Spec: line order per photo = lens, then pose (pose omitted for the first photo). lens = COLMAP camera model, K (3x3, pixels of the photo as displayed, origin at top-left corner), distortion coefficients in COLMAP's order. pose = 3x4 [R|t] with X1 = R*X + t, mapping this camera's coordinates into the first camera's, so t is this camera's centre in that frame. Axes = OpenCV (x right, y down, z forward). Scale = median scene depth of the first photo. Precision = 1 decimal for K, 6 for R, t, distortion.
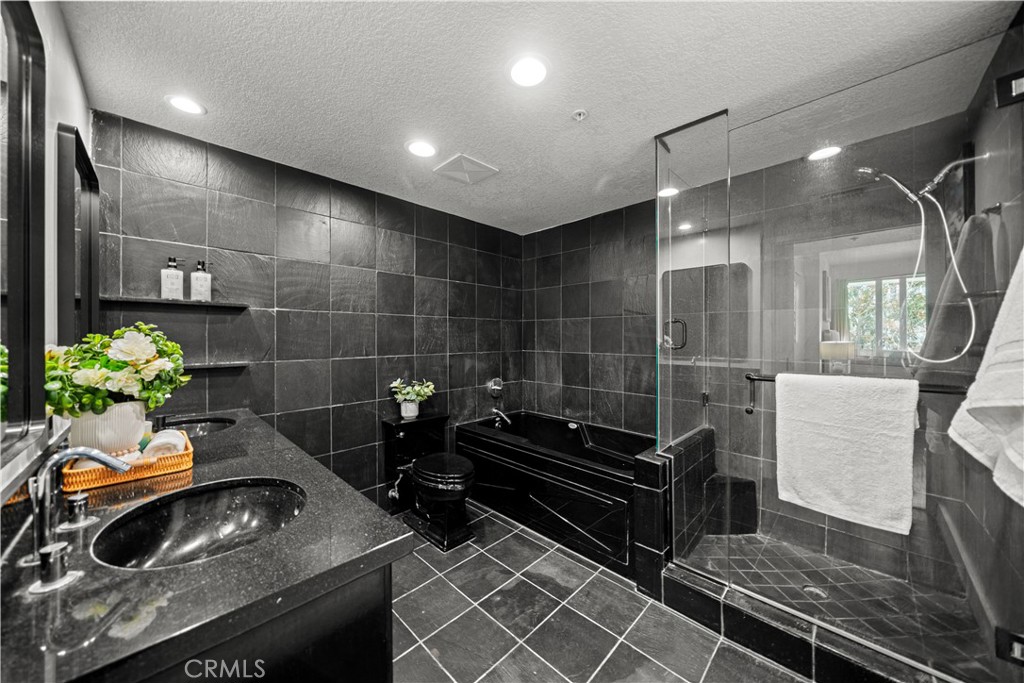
lens RADIAL K [[354.9, 0, 510.1], [0, 354.9, 337.8], [0, 0, 1]] dist [-0.001812, -0.000321]
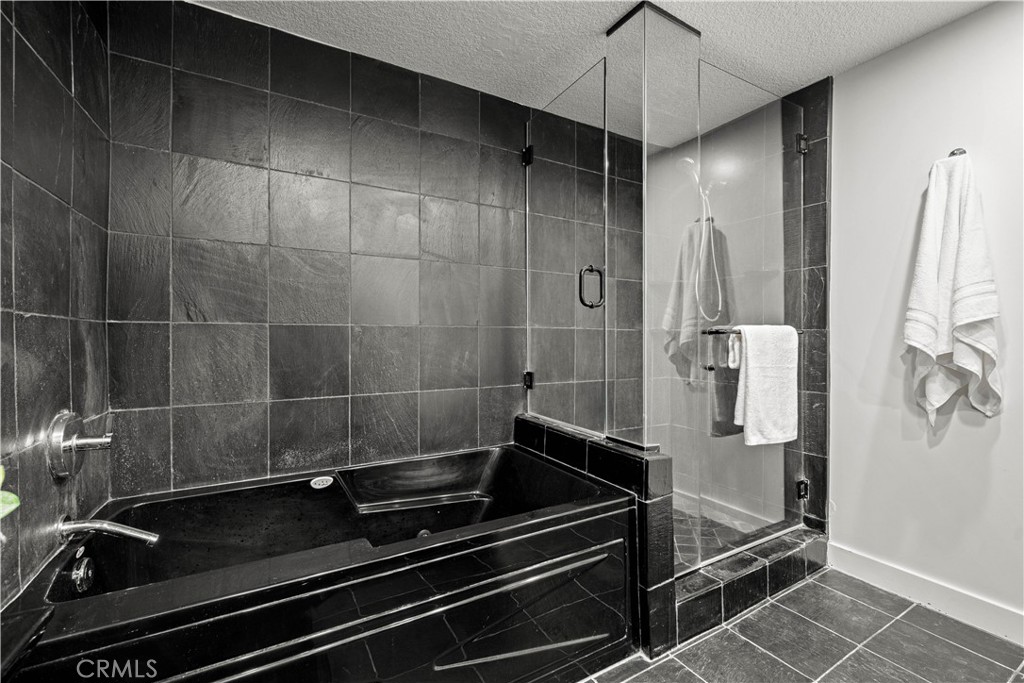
lens RADIAL K [[427.0, 0, 512.0], [0, 427.0, 341.5], [0, 0, 1]] dist [-0.000166, -0.000019]
pose [[0.272620, -0.005211, 0.962108, -0.303969], [0.005239, 0.999979, 0.003932, 0.068274], [-0.962108, 0.003969, 0.272641, 0.645304]]
